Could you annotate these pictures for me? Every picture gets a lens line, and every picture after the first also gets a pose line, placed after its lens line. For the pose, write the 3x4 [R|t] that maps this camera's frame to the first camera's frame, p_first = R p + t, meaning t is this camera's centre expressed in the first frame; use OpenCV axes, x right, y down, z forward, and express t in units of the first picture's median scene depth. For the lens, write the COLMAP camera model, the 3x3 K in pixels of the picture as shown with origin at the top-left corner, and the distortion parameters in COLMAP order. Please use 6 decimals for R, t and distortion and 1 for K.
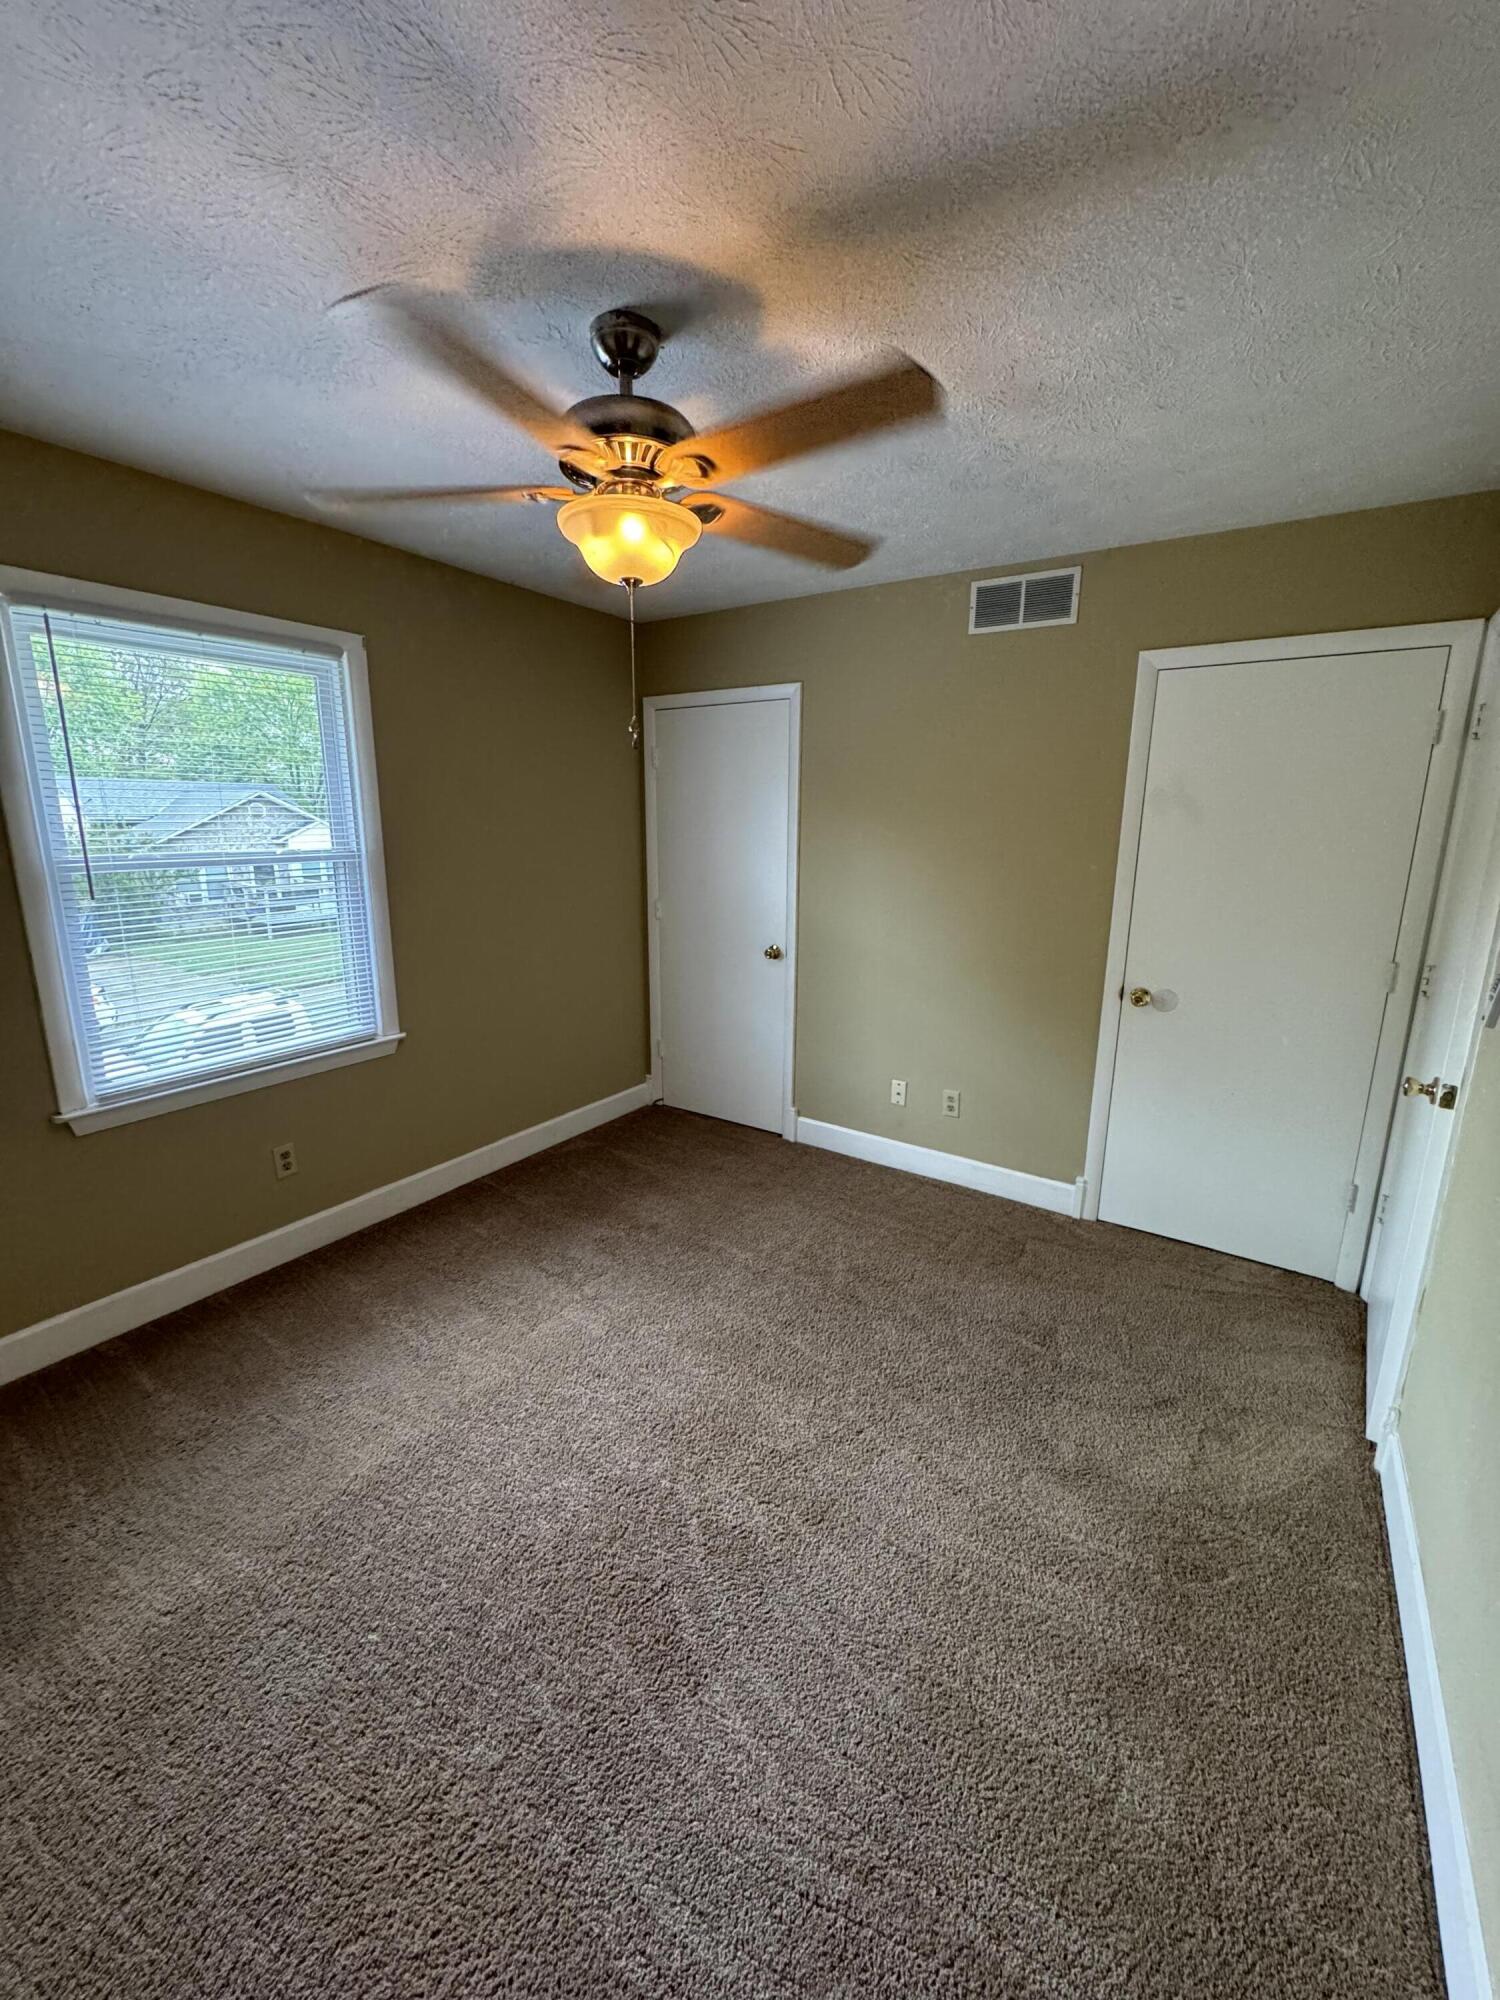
lens RADIAL K [[797.9, 0, 750.7], [0, 797.9, 996.8], [0, 0, 1]] dist [-0.001643, 0.000094]
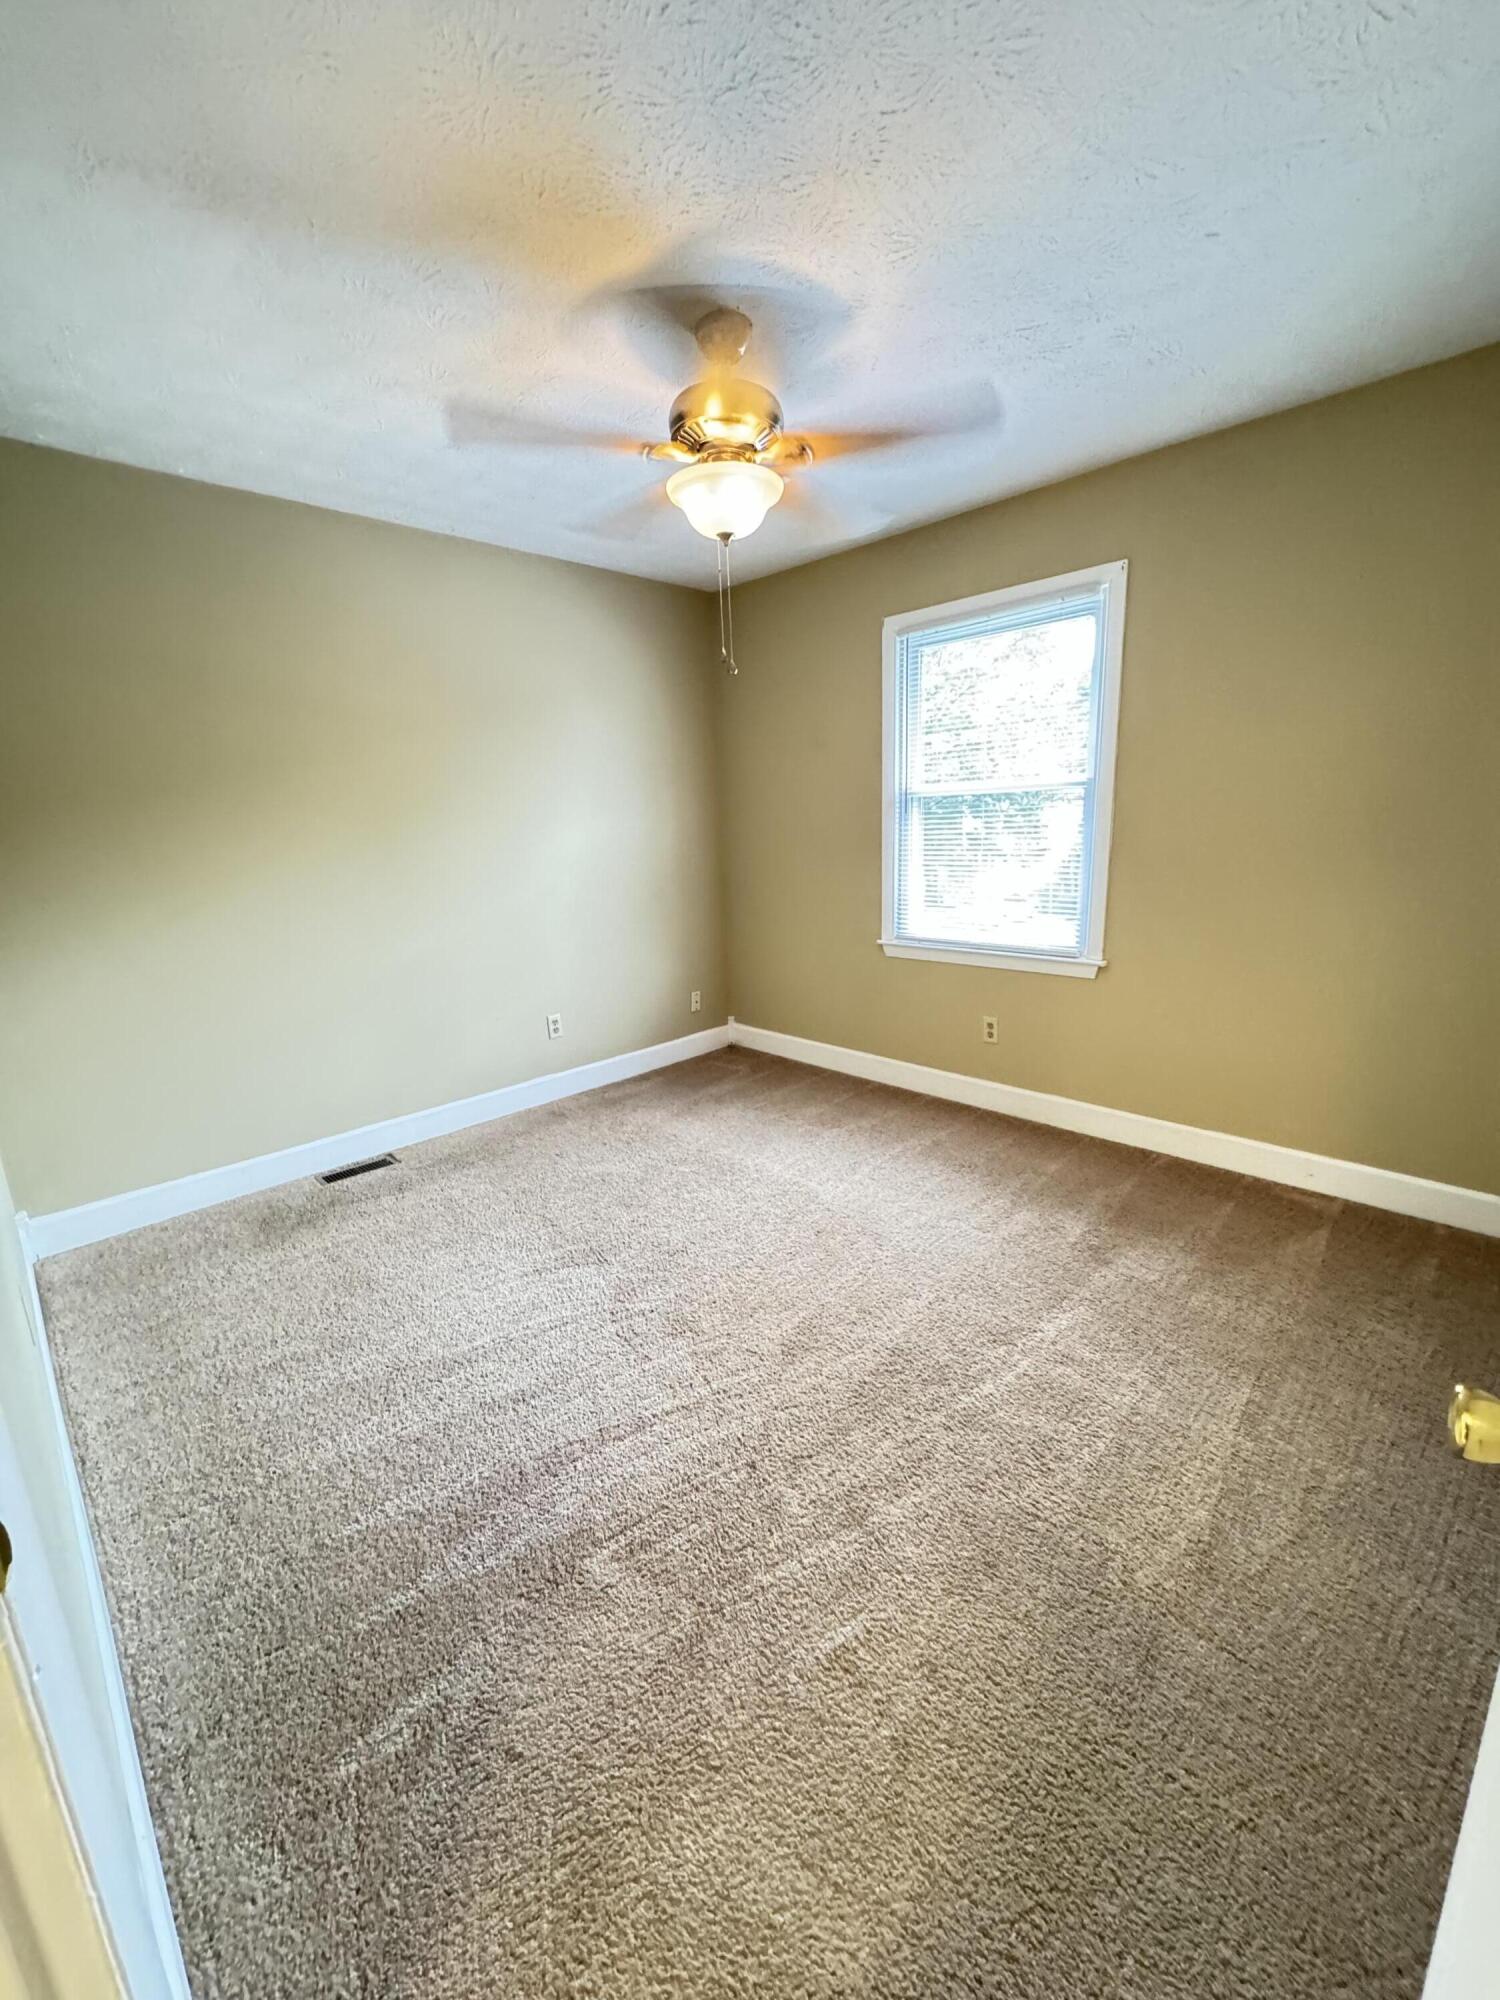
lens RADIAL K [[797.9, 0, 750.7], [0, 797.9, 996.8], [0, 0, 1]] dist [-0.001643, 0.000094]
pose [[-0.176226, 0.229443, -0.957236, 0.684416], [-0.188181, 0.946667, 0.261553, -0.103780], [0.966195, 0.226226, -0.123650, 0.784074]]
